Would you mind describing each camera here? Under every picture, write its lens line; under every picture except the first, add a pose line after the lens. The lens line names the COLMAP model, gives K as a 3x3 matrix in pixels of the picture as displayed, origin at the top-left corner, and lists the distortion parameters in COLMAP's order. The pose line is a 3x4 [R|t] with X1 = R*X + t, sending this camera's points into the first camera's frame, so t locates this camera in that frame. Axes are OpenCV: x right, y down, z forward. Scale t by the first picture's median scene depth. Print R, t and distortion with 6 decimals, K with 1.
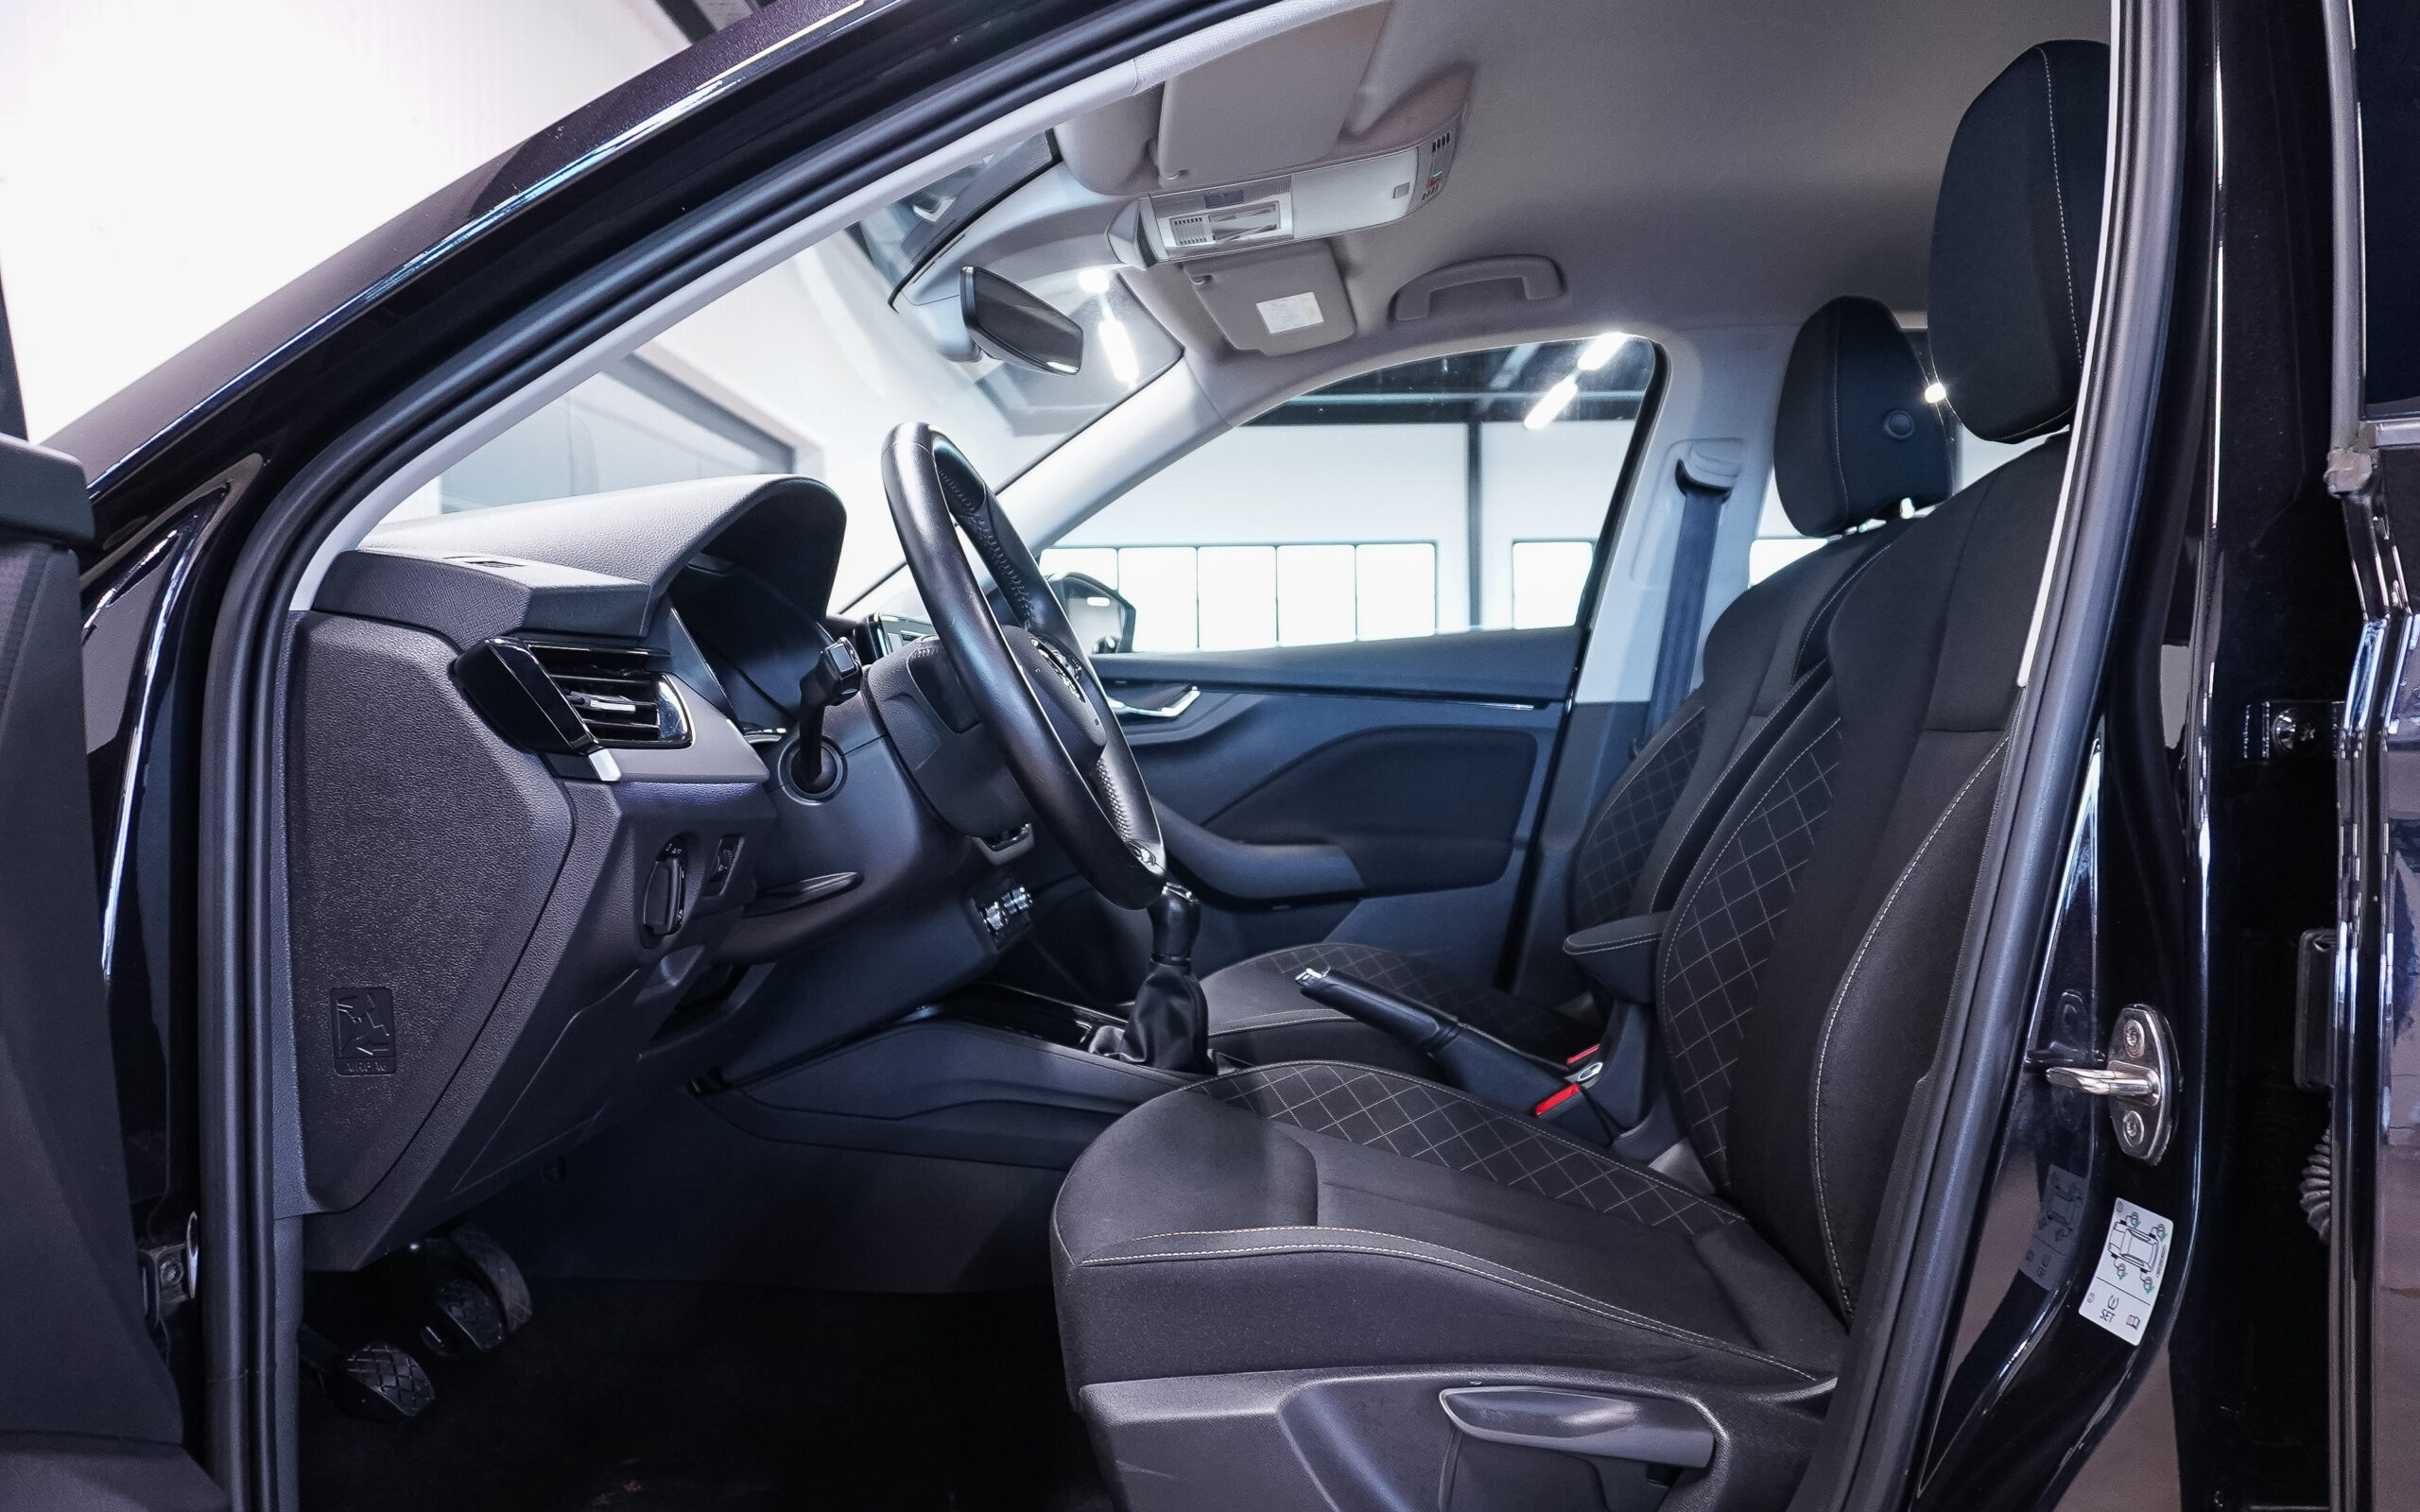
lens RADIAL K [[1685.4, 0, 1210.0], [0, 1685.4, 756.0], [0, 0, 1]] dist [-0.063467, 0.086633]
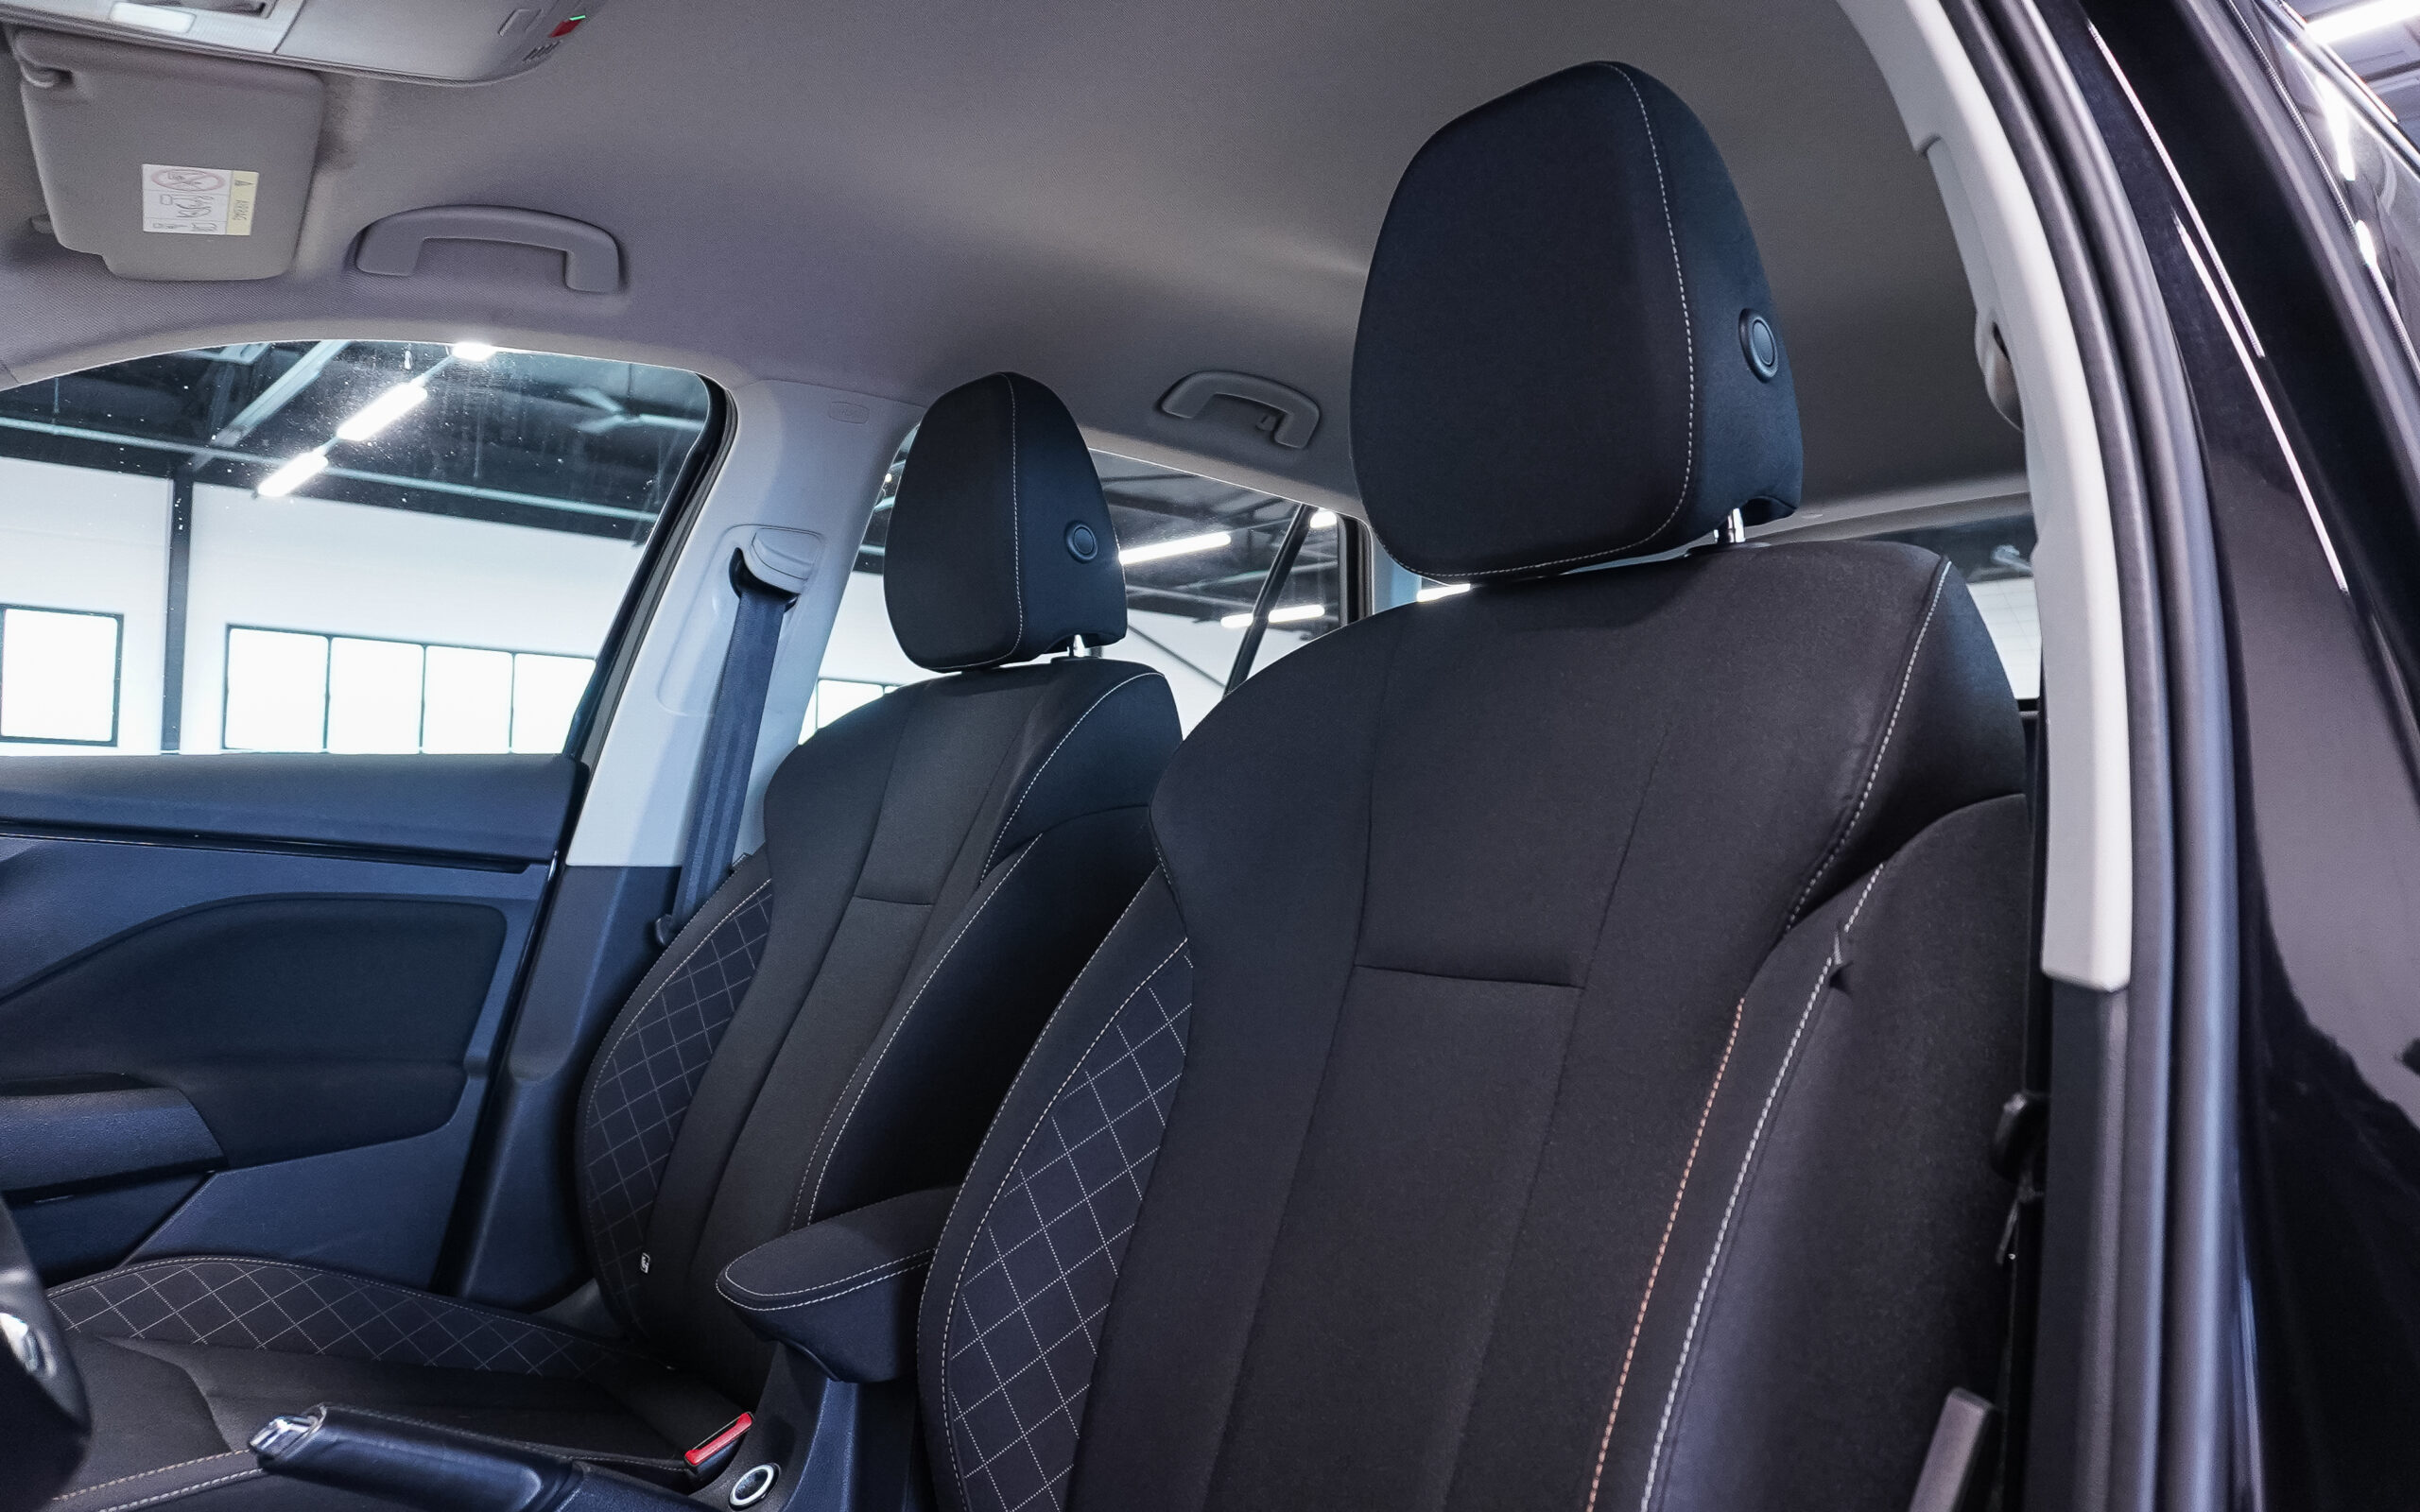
lens RADIAL K [[1685.4, 0, 1210.0], [0, 1685.4, 756.0], [0, 0, 1]] dist [-0.063467, 0.086633]
pose [[0.741799, 0.066131, 0.667354, -0.058551], [-0.017502, 0.996696, -0.079312, -0.027158], [-0.670394, 0.047154, 0.740505, 0.300027]]
